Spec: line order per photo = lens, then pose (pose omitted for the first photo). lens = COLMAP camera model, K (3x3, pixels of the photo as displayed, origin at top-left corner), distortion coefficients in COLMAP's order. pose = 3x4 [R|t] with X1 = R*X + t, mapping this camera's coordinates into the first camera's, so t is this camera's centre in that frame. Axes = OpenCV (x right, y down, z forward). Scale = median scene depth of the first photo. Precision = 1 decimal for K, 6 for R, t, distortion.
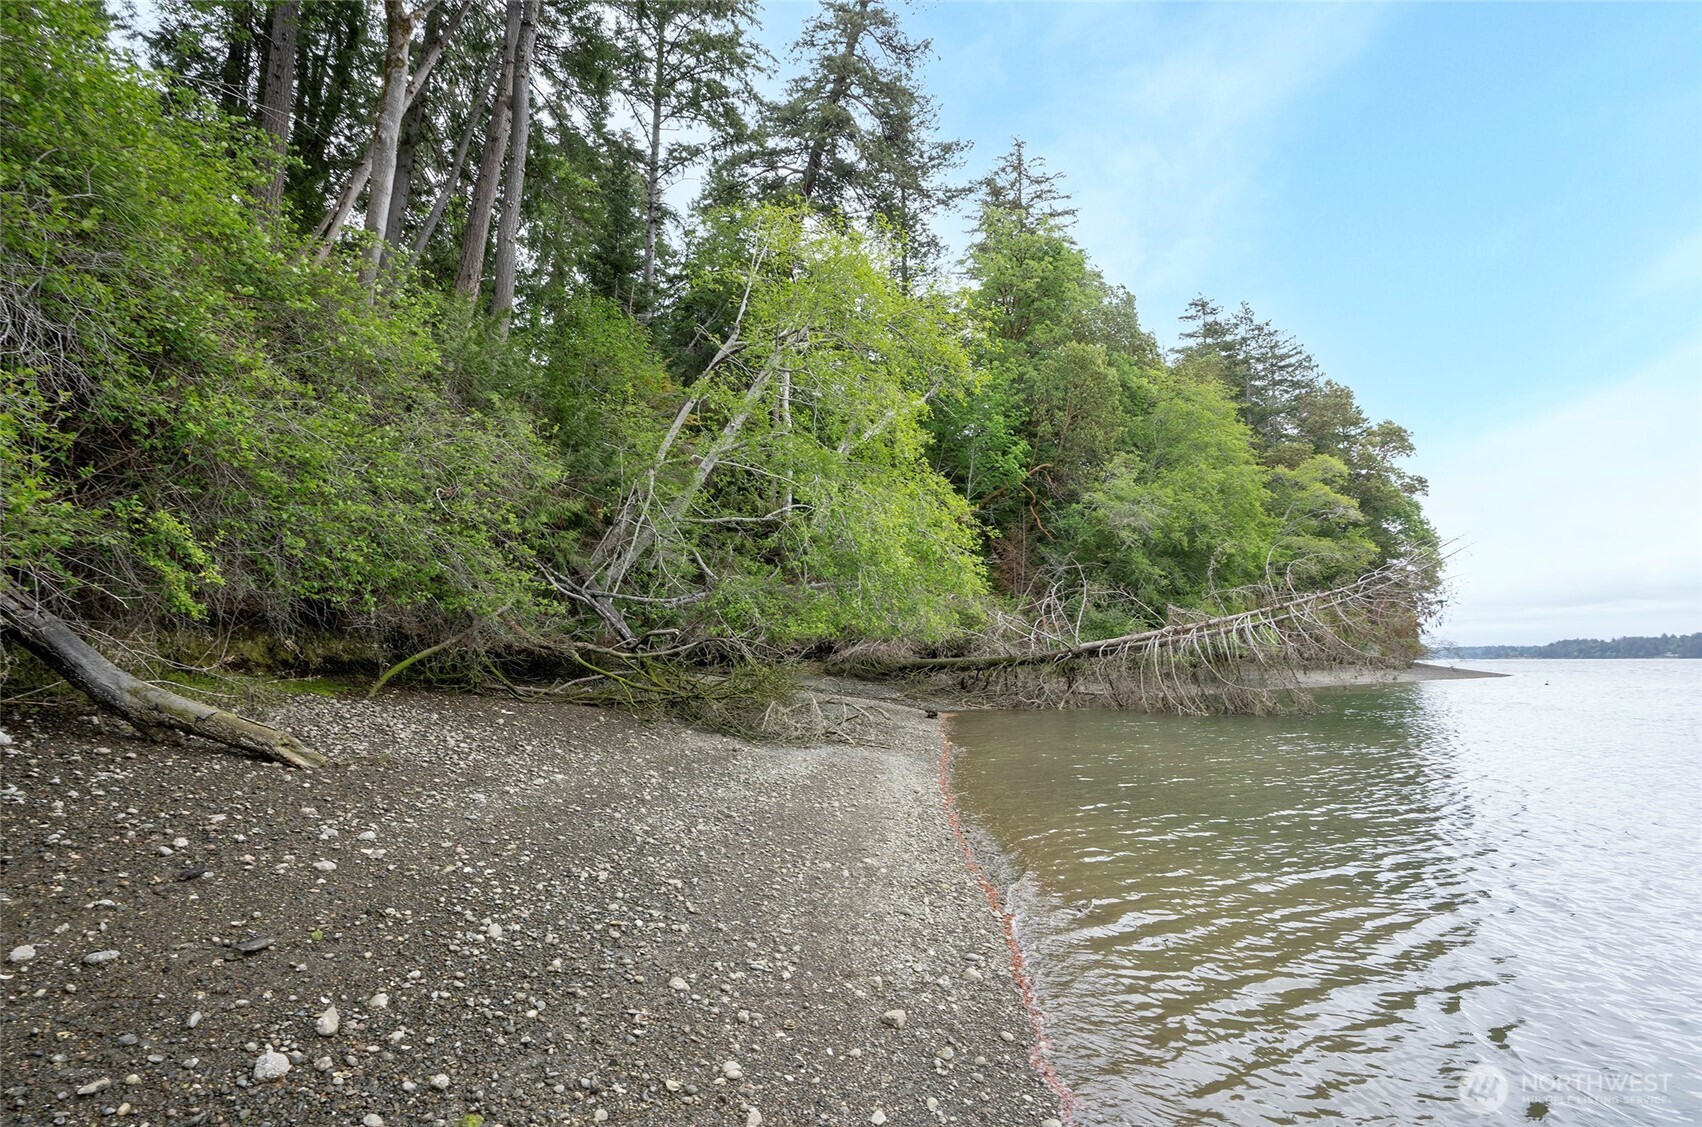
lens RADIAL K [[784.0, 0, 851.0], [0, 784.0, 563.5], [0, 0, 1]] dist [0.000166, 0.000021]
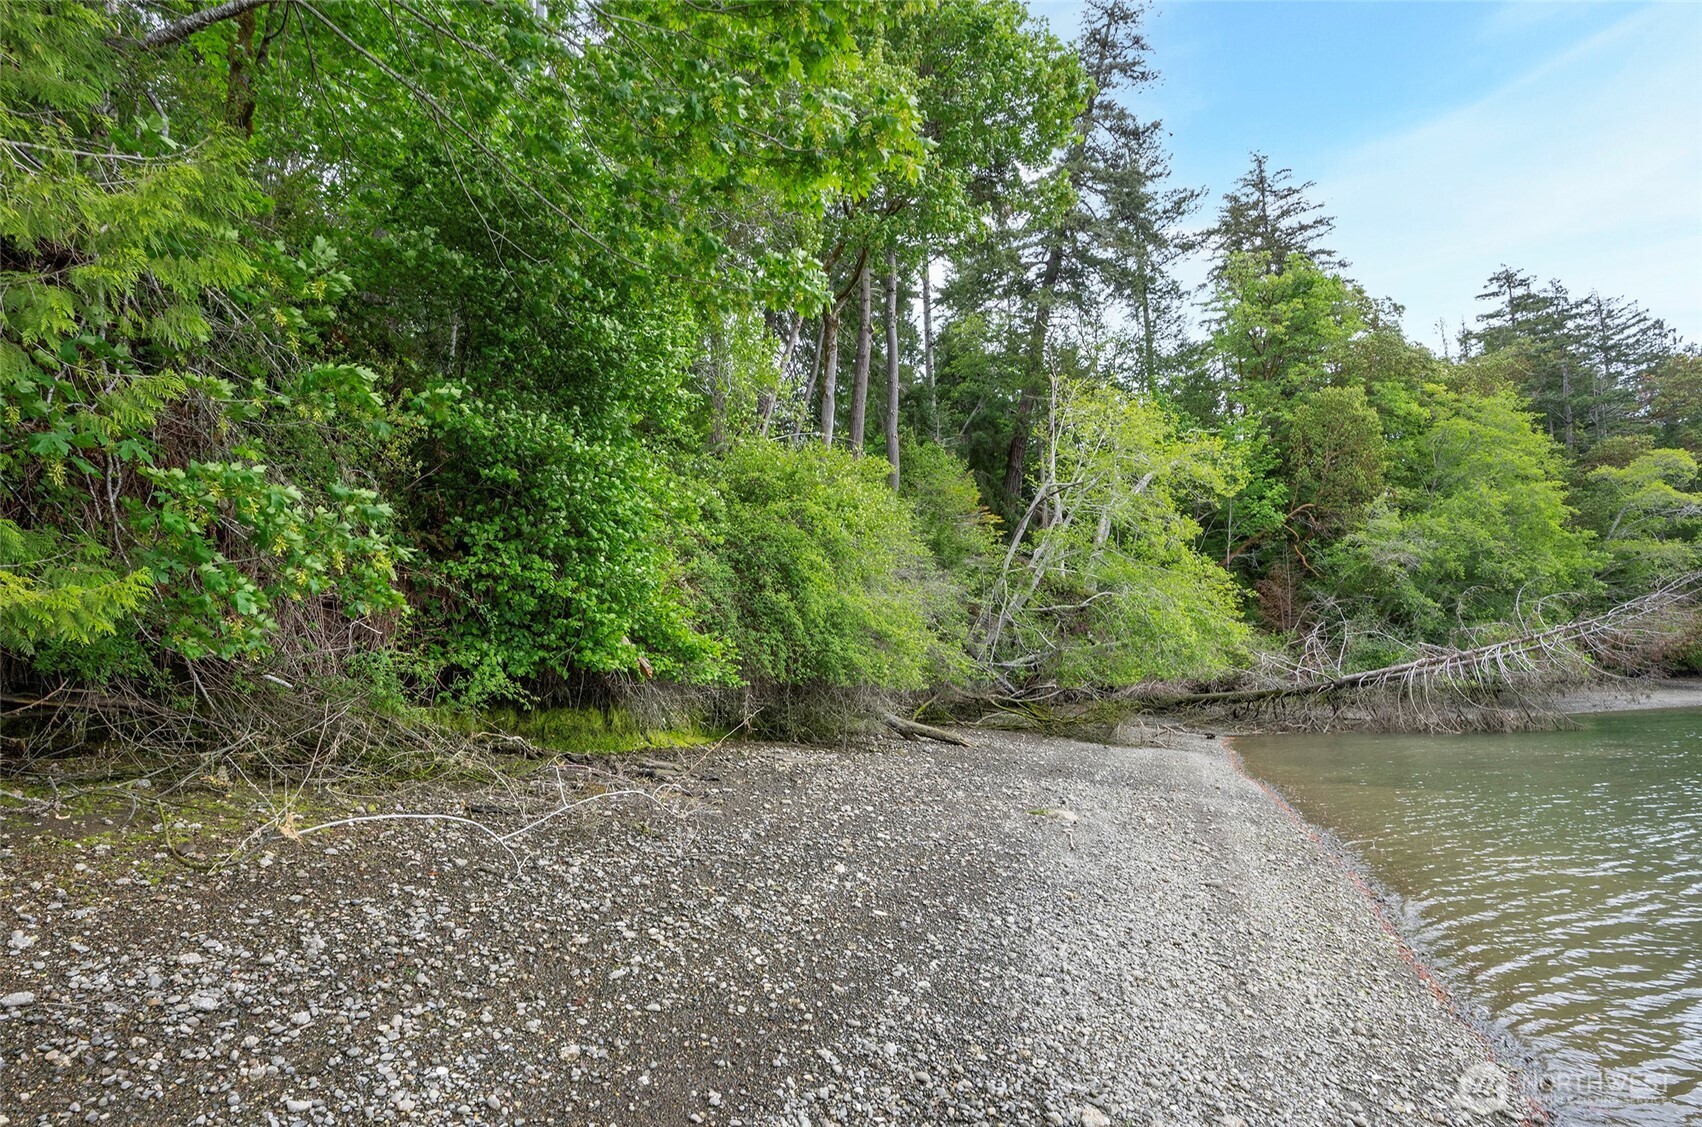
lens RADIAL K [[762.6, 0, 848.2], [0, 762.6, 630.6], [0, 0, 1]] dist [-0.059616, 0.036180]
pose [[0.944842, -0.063729, -0.321266, -0.030238], [0.073334, 0.997147, 0.017873, -0.029321], [0.319211, -0.040447, 0.946820, -0.214346]]
